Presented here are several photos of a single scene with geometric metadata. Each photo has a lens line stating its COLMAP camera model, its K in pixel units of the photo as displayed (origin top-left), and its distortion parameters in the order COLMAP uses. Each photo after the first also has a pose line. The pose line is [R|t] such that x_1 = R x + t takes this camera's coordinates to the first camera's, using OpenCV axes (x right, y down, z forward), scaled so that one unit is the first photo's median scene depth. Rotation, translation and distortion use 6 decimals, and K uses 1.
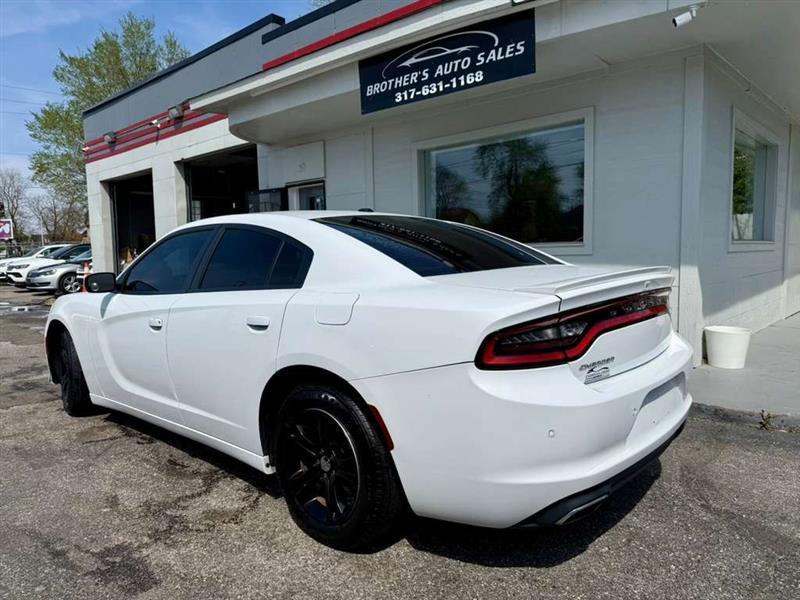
lens RADIAL K [[562.2, 0, 405.5], [0, 562.2, 302.3], [0, 0, 1]] dist [0.010790, -0.019978]
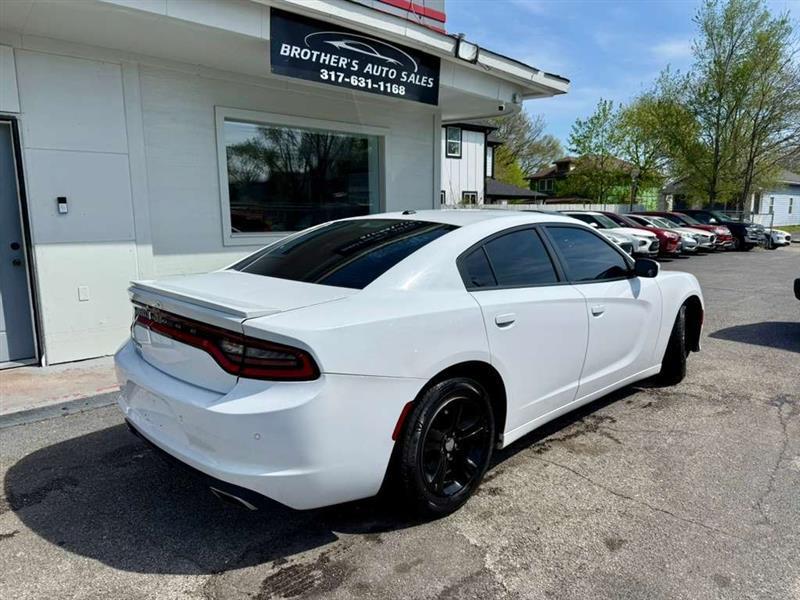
lens RADIAL K [[562.2, 0, 403.8], [0, 562.2, 300.7], [0, 0, 1]] dist [0.010790, -0.019978]
pose [[0.089672, -0.127748, 0.987745, -1.079480], [0.099874, 0.987894, 0.118700, -0.099384], [-0.990951, 0.088006, 0.101345, 0.892761]]
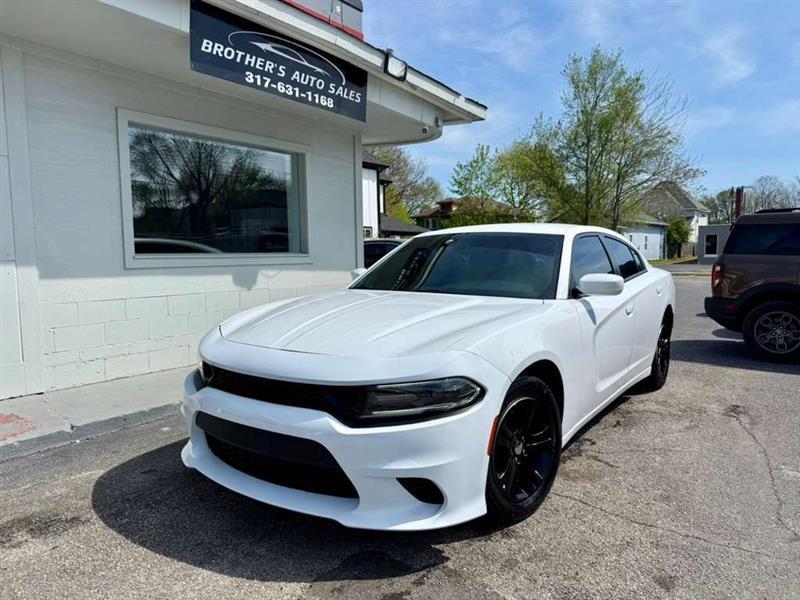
lens RADIAL K [[562.2, 0, 400.7], [0, 562.2, 299.7], [0, 0, 1]] dist [0.010790, -0.019978]
pose [[-0.106112, -0.058949, 0.992605, -0.992795], [0.106185, 0.991861, 0.070256, -0.075197], [-0.988668, 0.112855, -0.098989, 0.992286]]
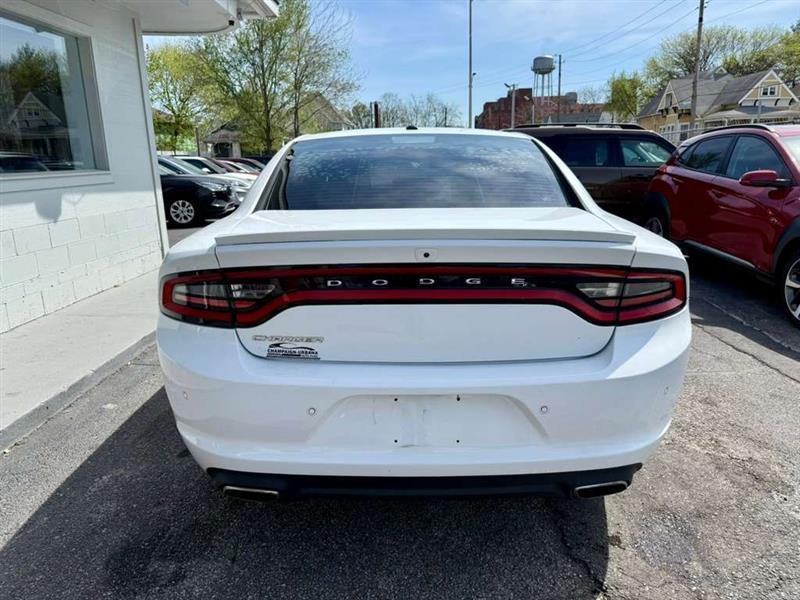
lens RADIAL K [[562.2, 0, 398.5], [0, 562.2, 302.0], [0, 0, 1]] dist [0.010790, -0.019978]
pose [[-0.641659, -0.152158, 0.751746, -0.834128], [0.111644, 0.951156, 0.287815, -0.121328], [-0.758821, 0.268606, -0.593330, 1.339058]]
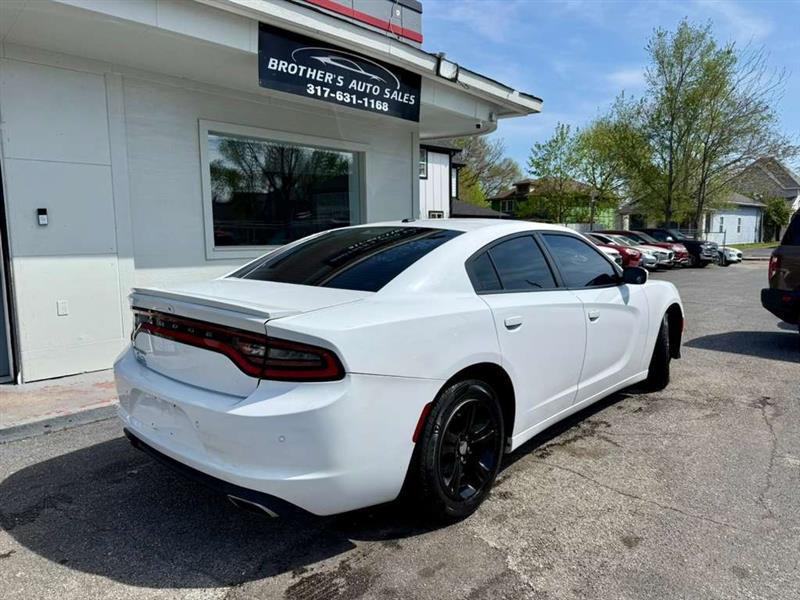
lens RADIAL K [[562.2, 0, 402.1], [0, 562.2, 295.8], [0, 0, 1]] dist [0.010790, -0.019978]
pose [[0.027614, -0.083943, 0.996088, -1.085435], [0.103974, 0.991304, 0.080658, -0.088451], [-0.994197, 0.101340, 0.036102, 0.938712]]
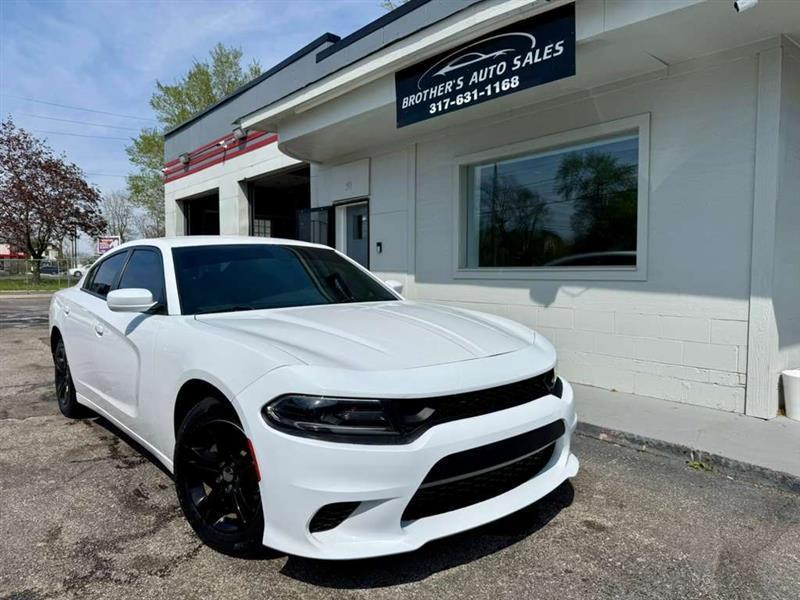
lens RADIAL K [[562.2, 0, 398.7], [0, 562.2, 303.2], [0, 0, 1]] dist [0.010790, -0.019978]
pose [[0.988156, 0.030308, -0.150433, 0.090758], [-0.035703, 0.998808, -0.033292, -0.007841], [0.149244, 0.038269, 0.988060, 0.086622]]
